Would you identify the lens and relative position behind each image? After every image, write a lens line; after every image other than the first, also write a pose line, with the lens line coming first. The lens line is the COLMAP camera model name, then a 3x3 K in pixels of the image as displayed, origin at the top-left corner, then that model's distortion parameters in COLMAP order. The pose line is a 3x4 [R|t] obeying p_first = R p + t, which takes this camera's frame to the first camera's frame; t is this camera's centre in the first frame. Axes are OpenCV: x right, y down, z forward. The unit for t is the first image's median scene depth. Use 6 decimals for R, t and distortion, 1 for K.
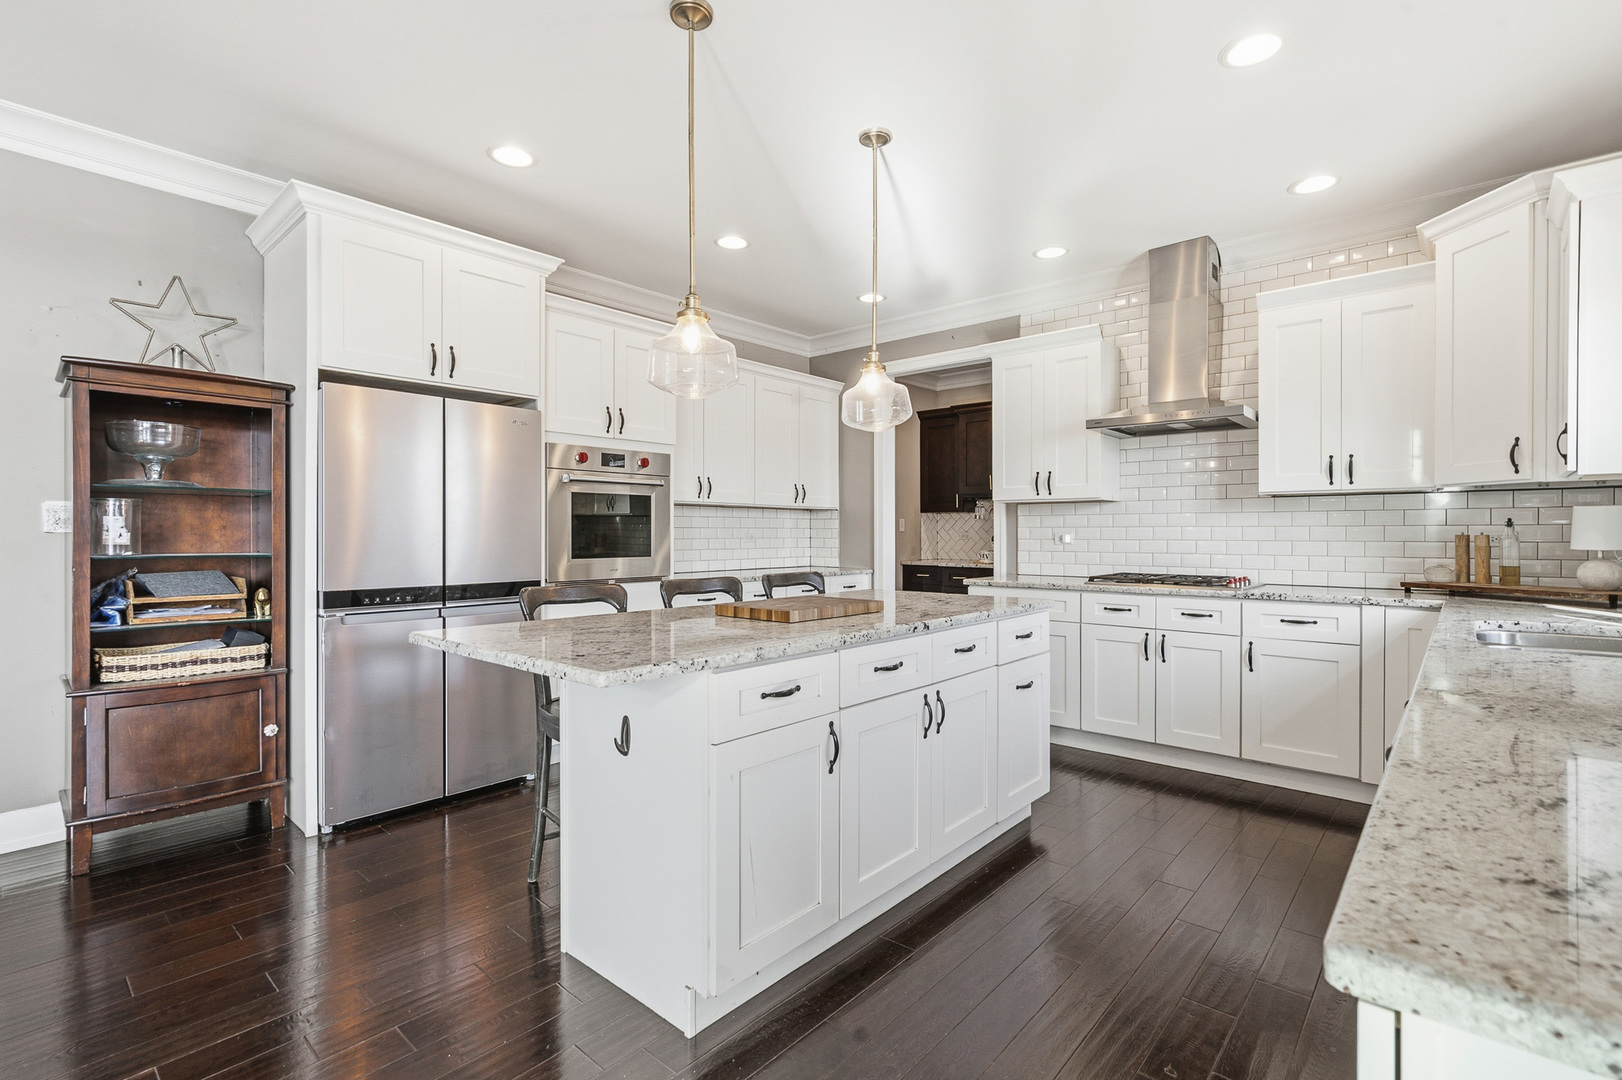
lens RADIAL K [[724.5, 0, 811.0], [0, 724.5, 540.0], [0, 0, 1]] dist [0.000830, 0.000528]
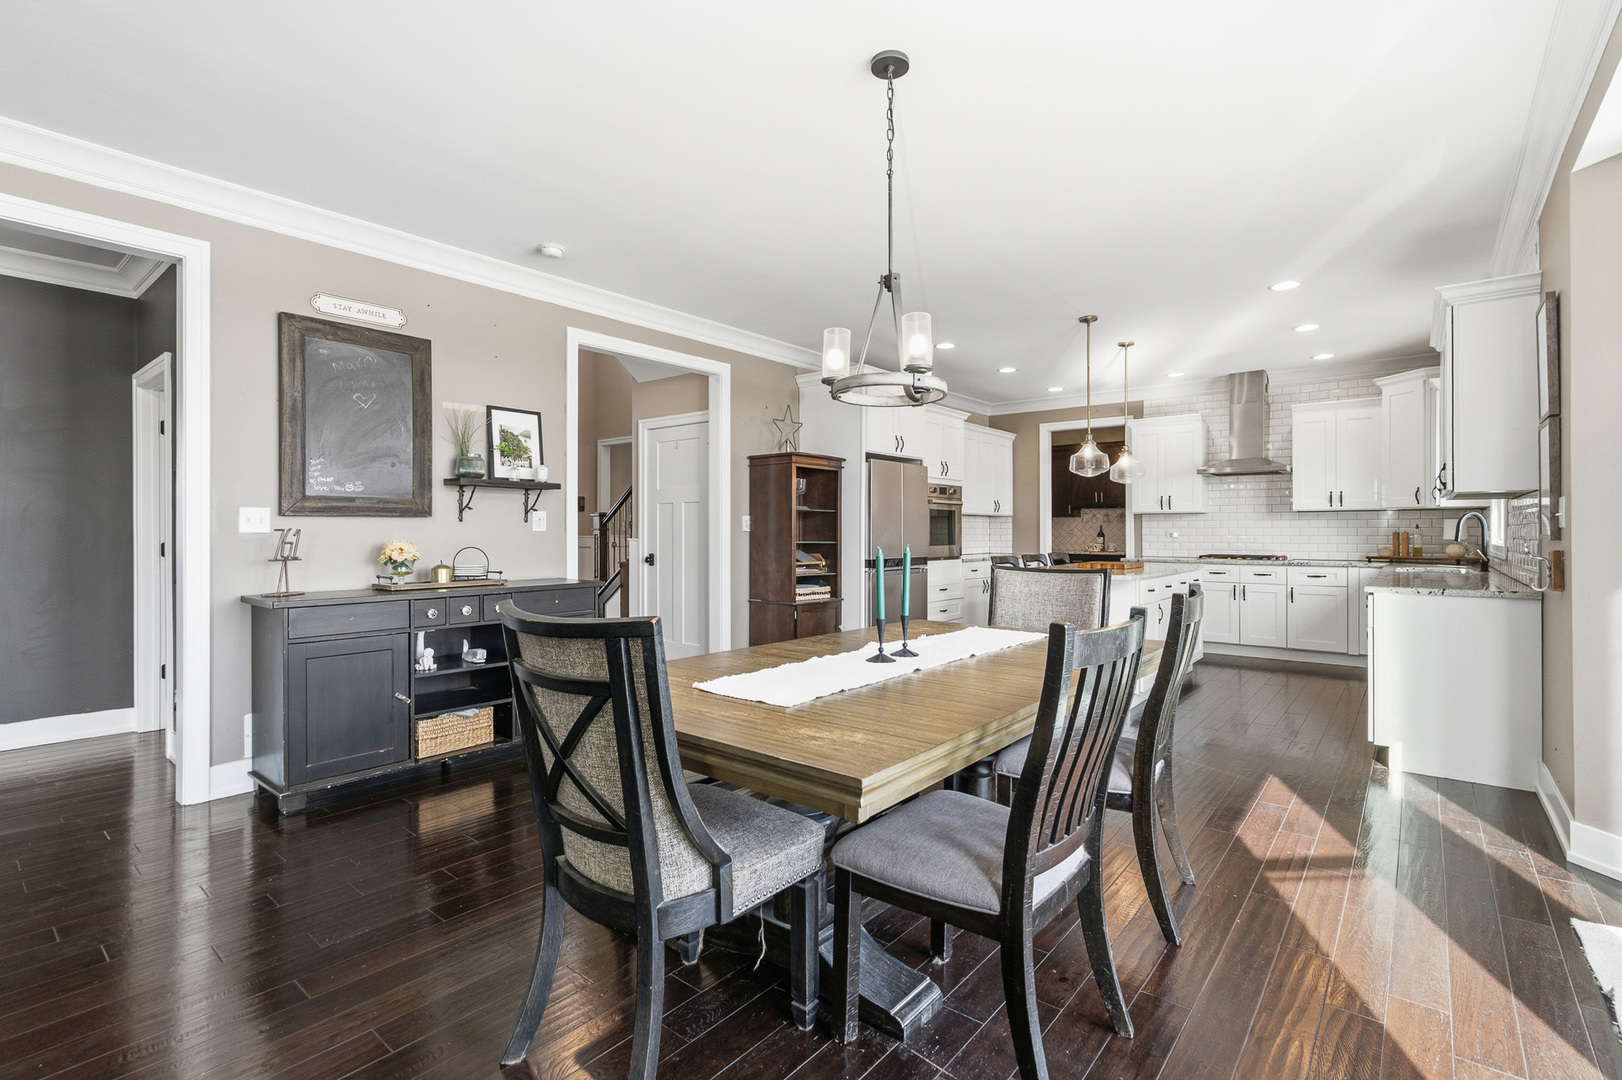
lens RADIAL K [[746.4, 0, 809.6], [0, 746.4, 535.0], [0, 0, 1]] dist [-0.010157, 0.015859]
pose [[0.998846, -0.000795, 0.048019, -0.711419], [0.000980, 0.999992, -0.003831, 0.005625], [-0.048016, 0.003874, 0.998839, -0.853000]]
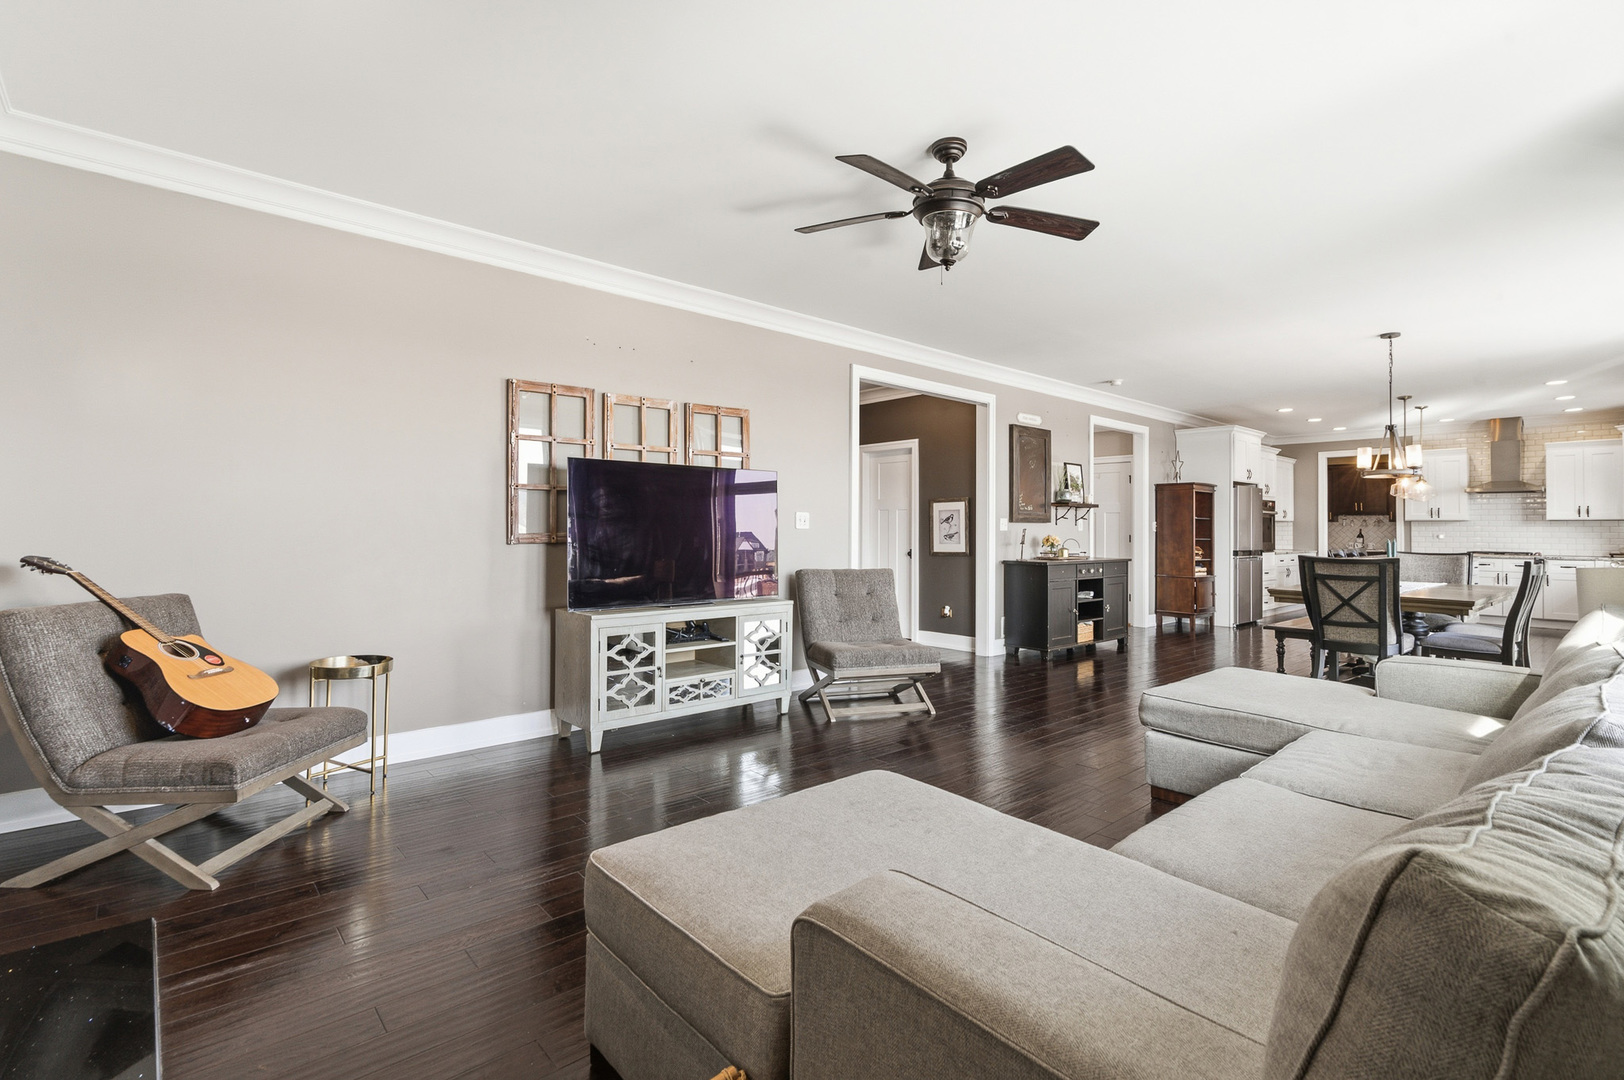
lens RADIAL K [[750.8, 0, 812.6], [0, 750.8, 526.1], [0, 0, 1]] dist [0.007494, -0.000241]
pose [[0.994359, 0.007032, -0.105832, -1.648591], [-0.008473, 0.999877, -0.013178, 0.016036], [0.105727, 0.014000, 0.994297, -1.898658]]
